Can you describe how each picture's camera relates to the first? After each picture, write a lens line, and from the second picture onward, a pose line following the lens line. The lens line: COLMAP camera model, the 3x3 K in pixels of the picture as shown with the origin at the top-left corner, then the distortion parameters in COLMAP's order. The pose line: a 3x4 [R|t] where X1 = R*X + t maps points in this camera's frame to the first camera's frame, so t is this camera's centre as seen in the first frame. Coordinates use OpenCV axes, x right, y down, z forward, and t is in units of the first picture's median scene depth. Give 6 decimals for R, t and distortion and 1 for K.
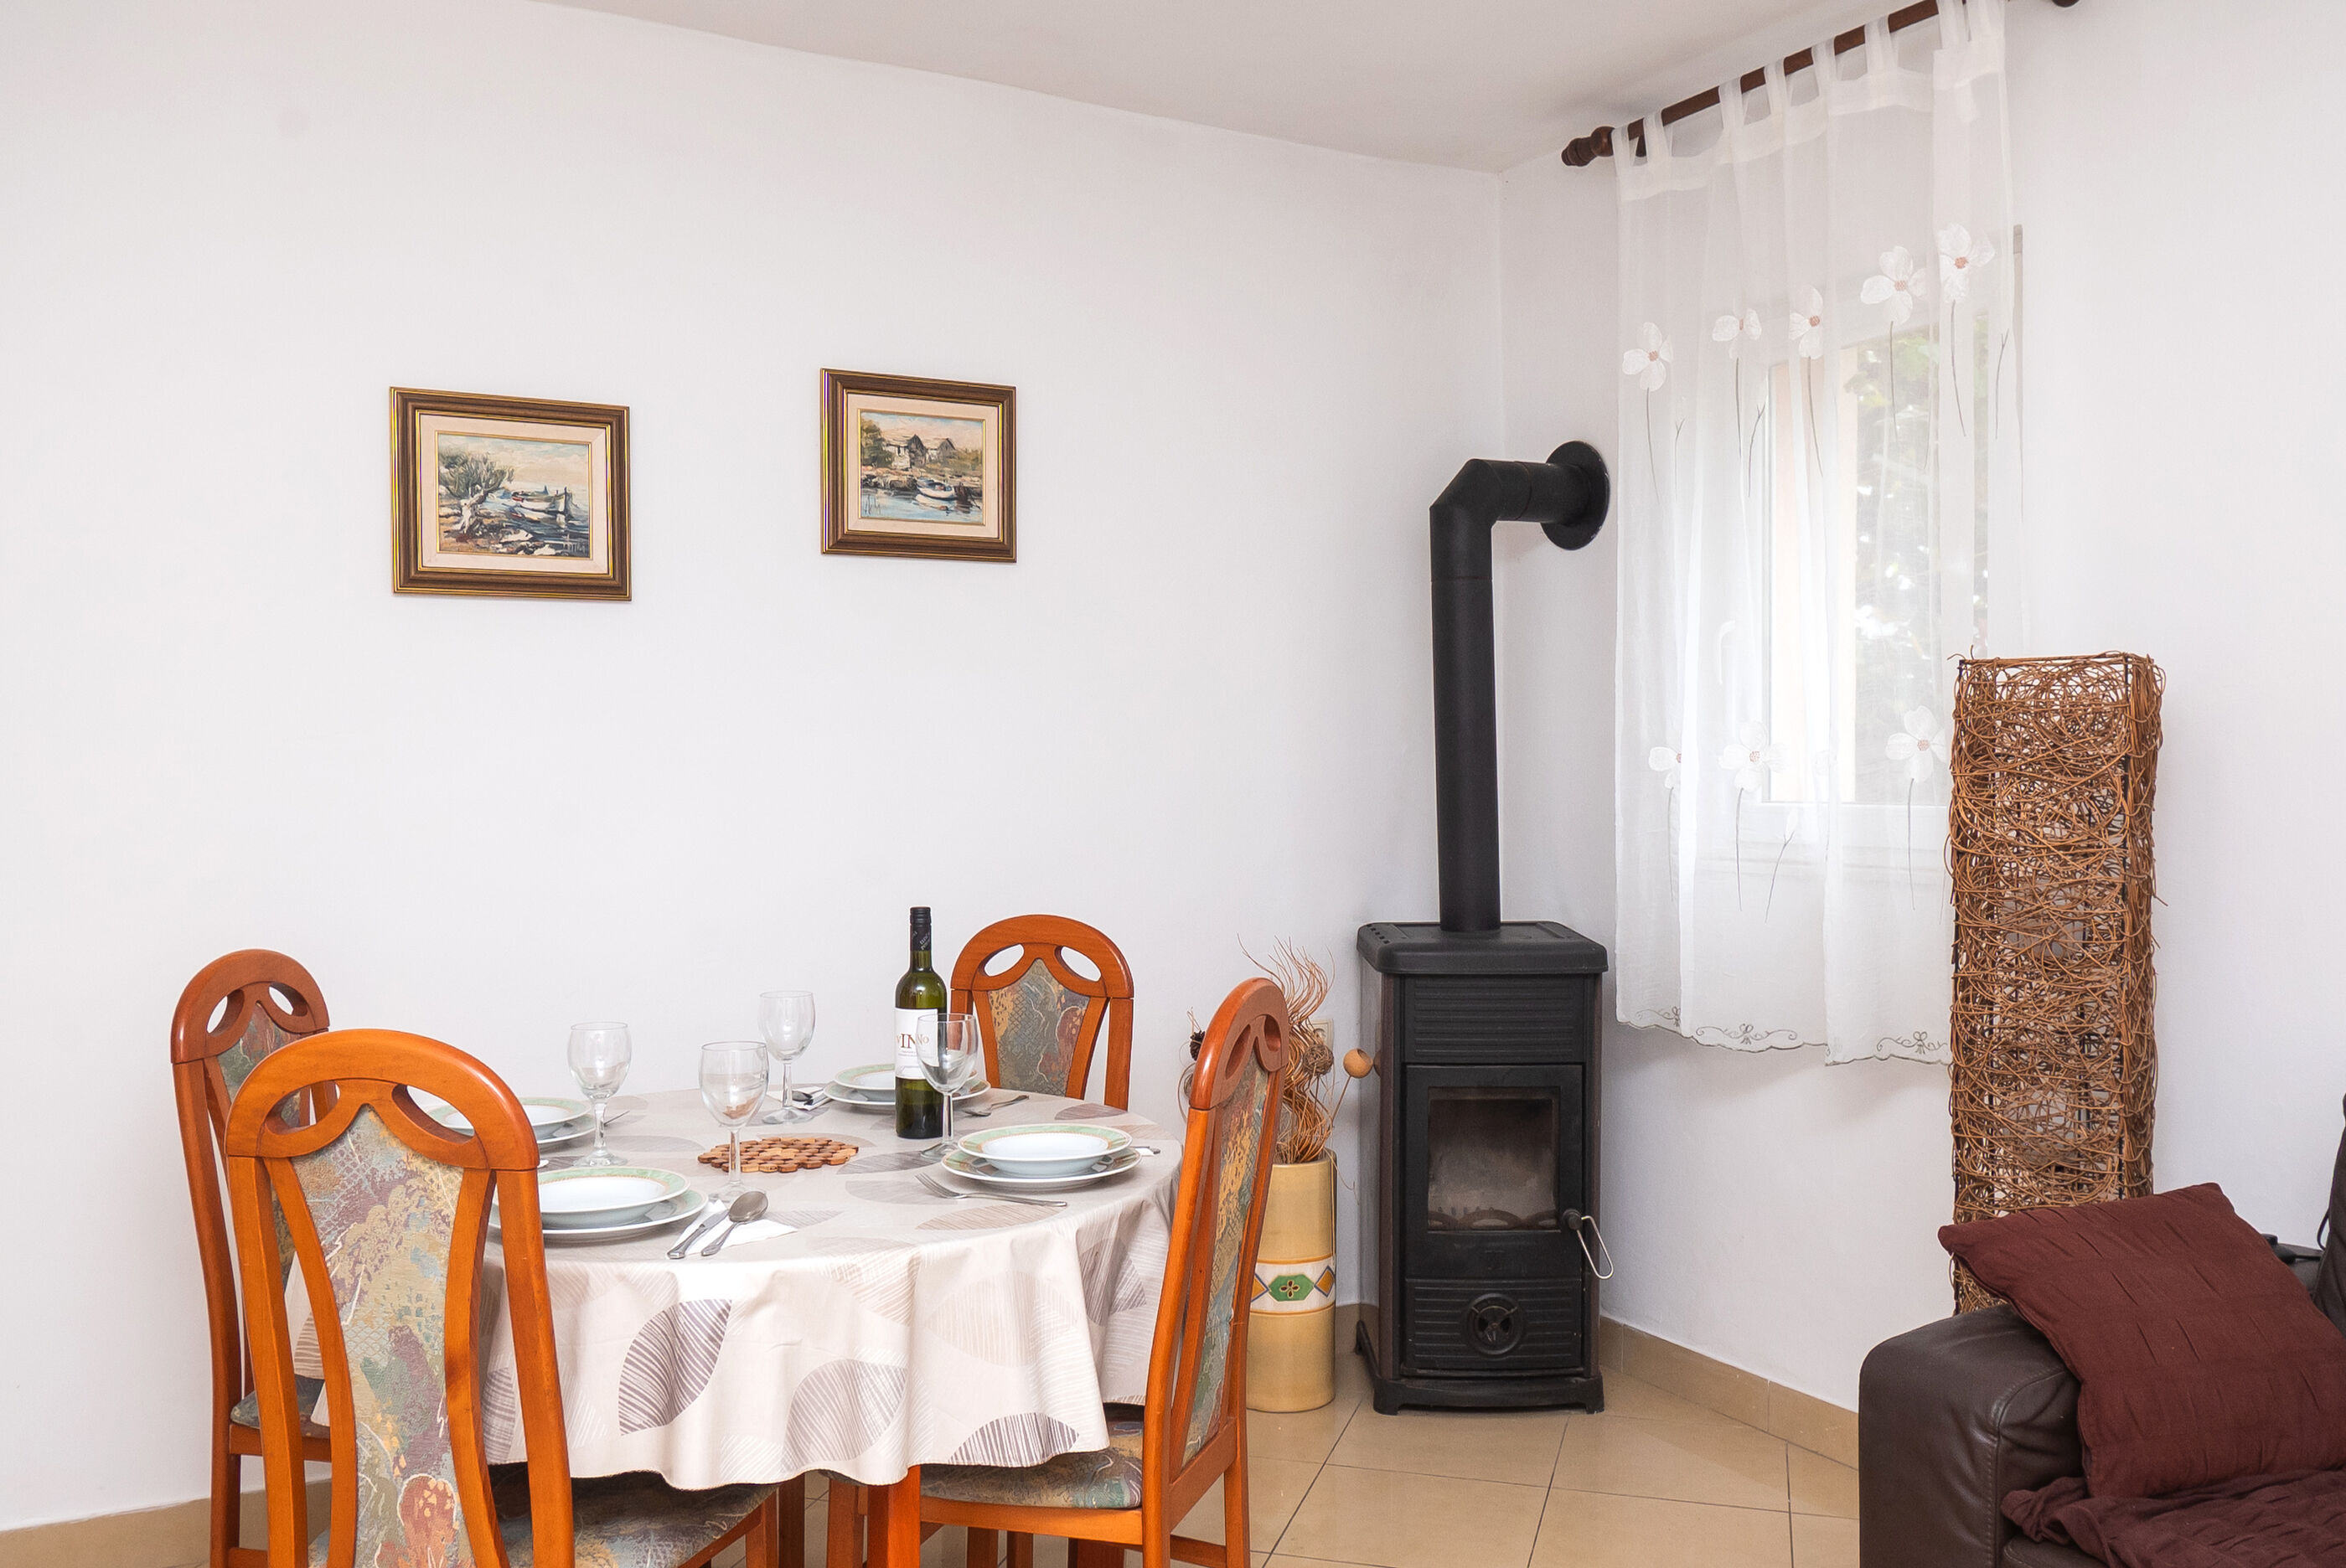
lens RADIAL K [[1957.3, 0, 1281.7], [0, 1957.3, 755.5], [0, 0, 1]] dist [0.005728, 0.008089]
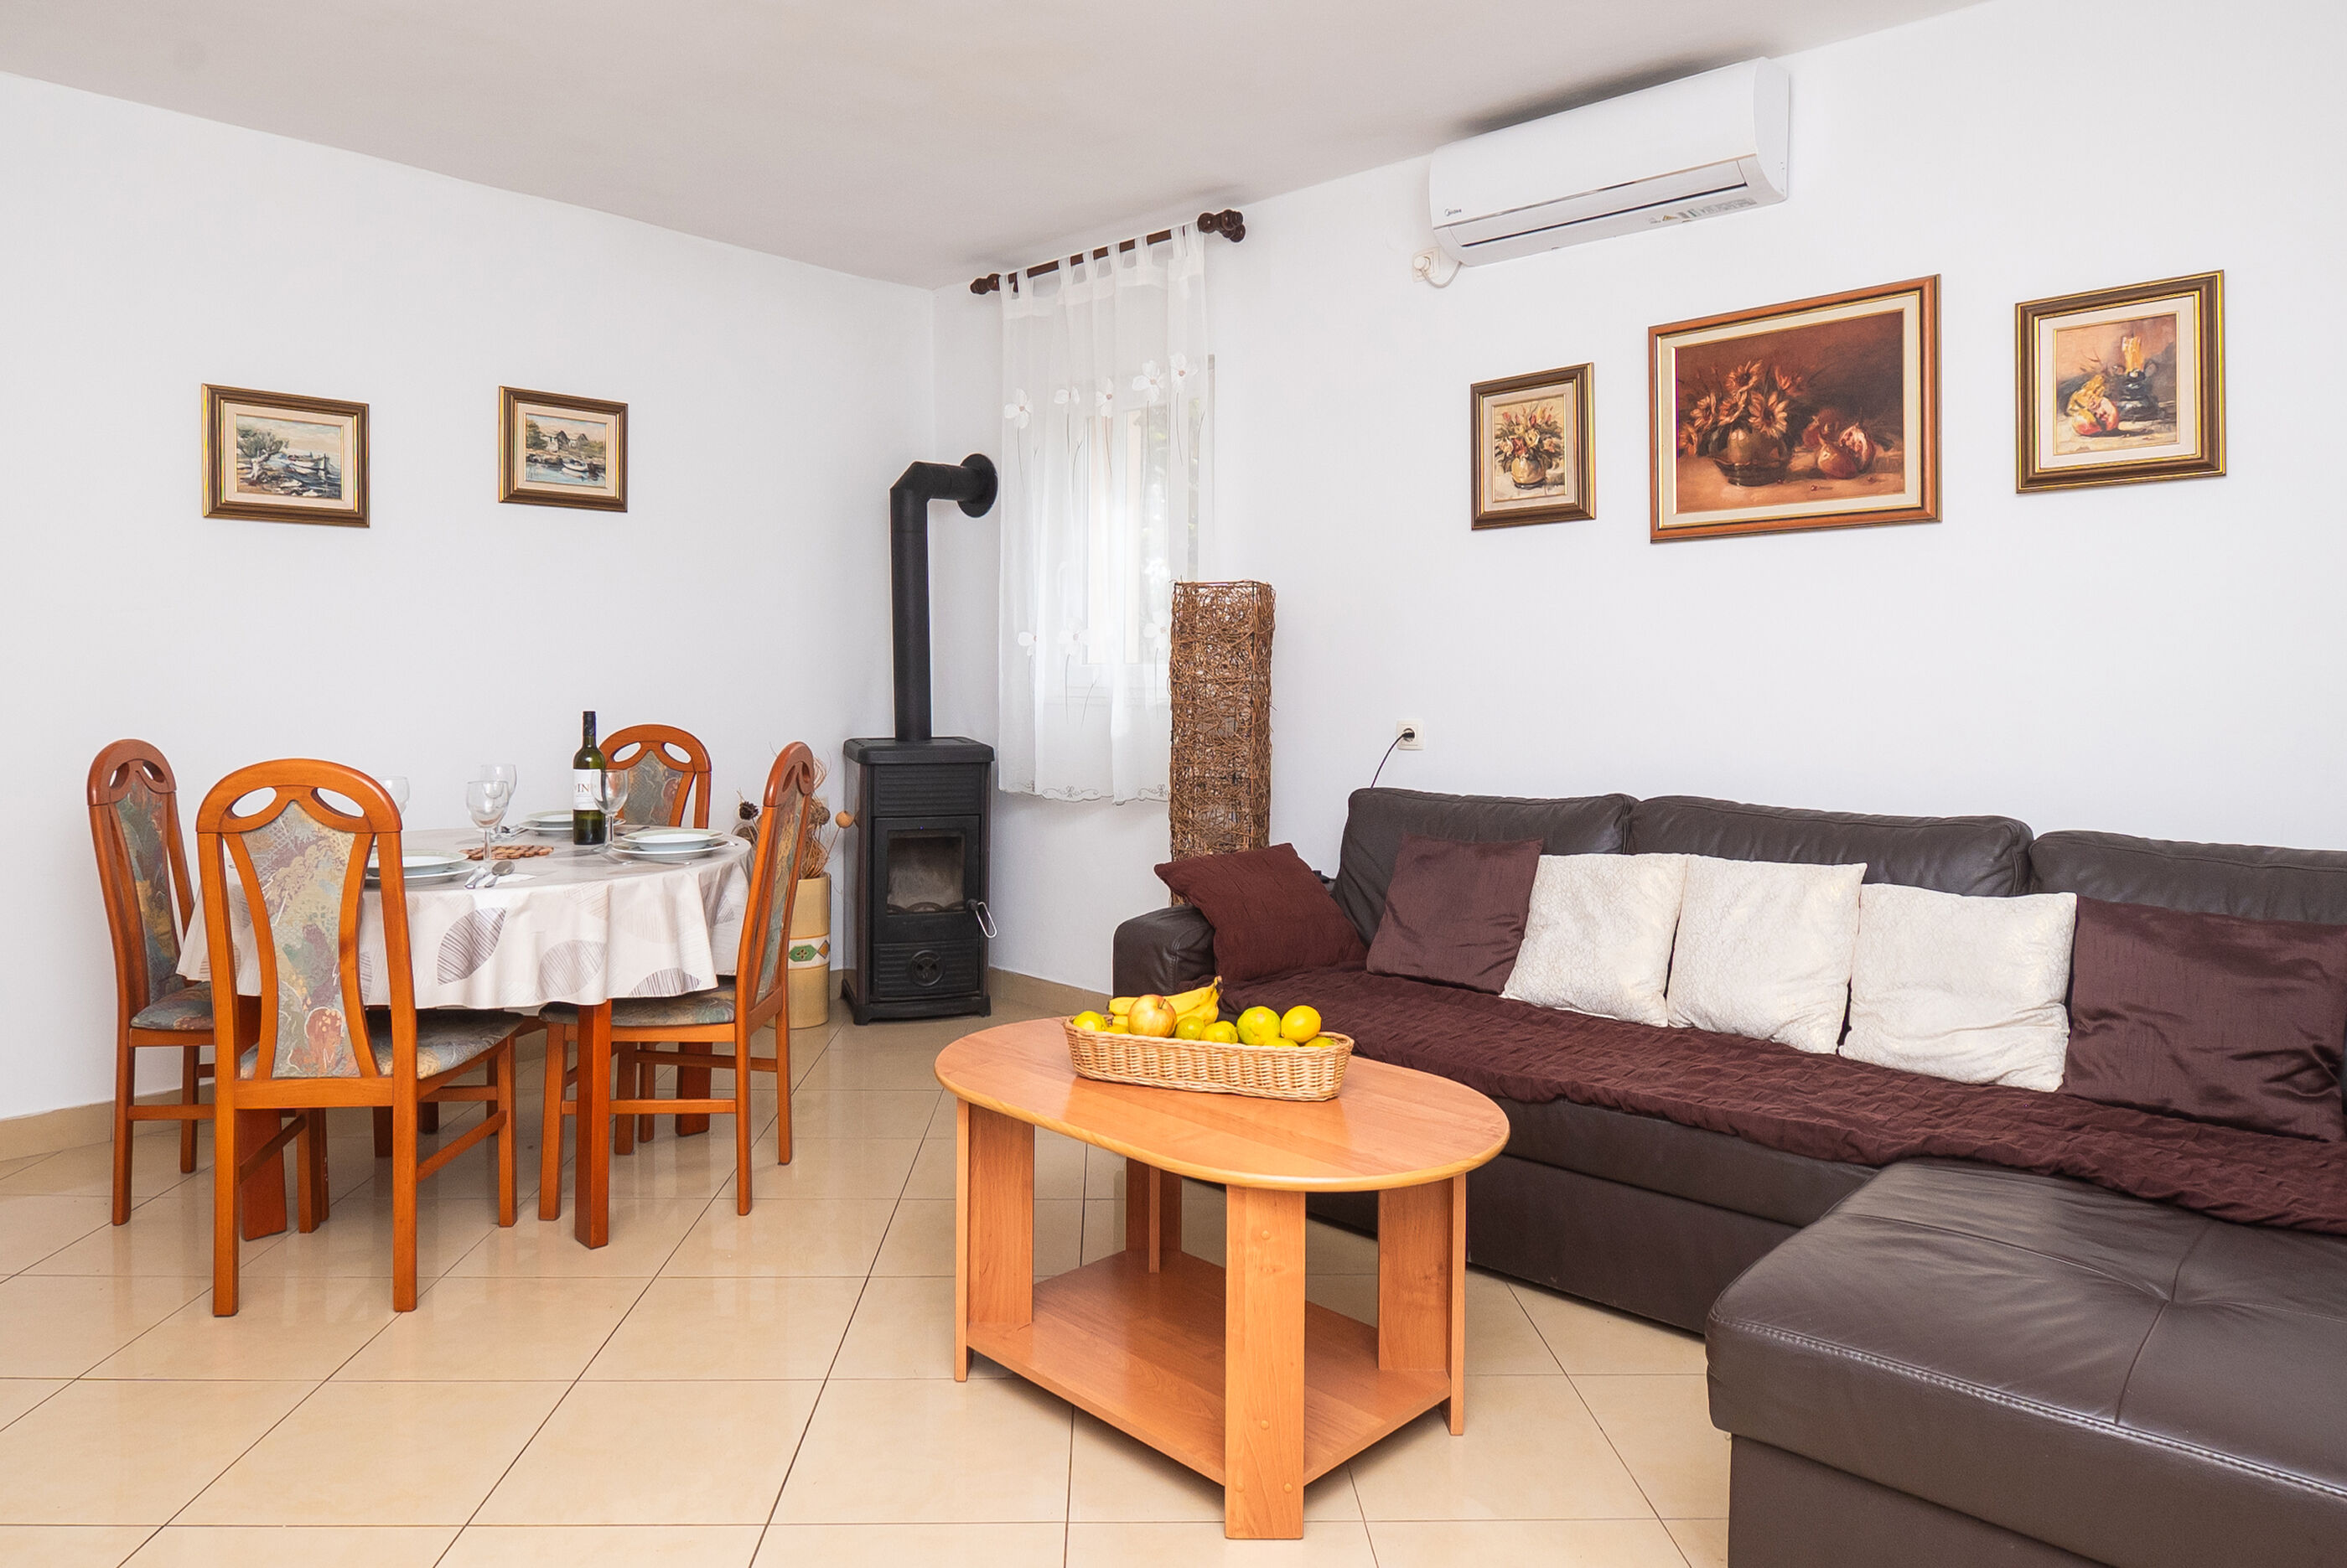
lens RADIAL K [[1403.5, 0, 1221.8], [0, 1403.5, 658.9], [0, 0, 1]] dist [-0.005680, 0.000761]
pose [[0.950700, 0.006313, 0.310048, -0.032080], [-0.004705, 0.999971, -0.005934, 0.030313], [-0.310077, 0.004182, 0.950702, -0.285046]]
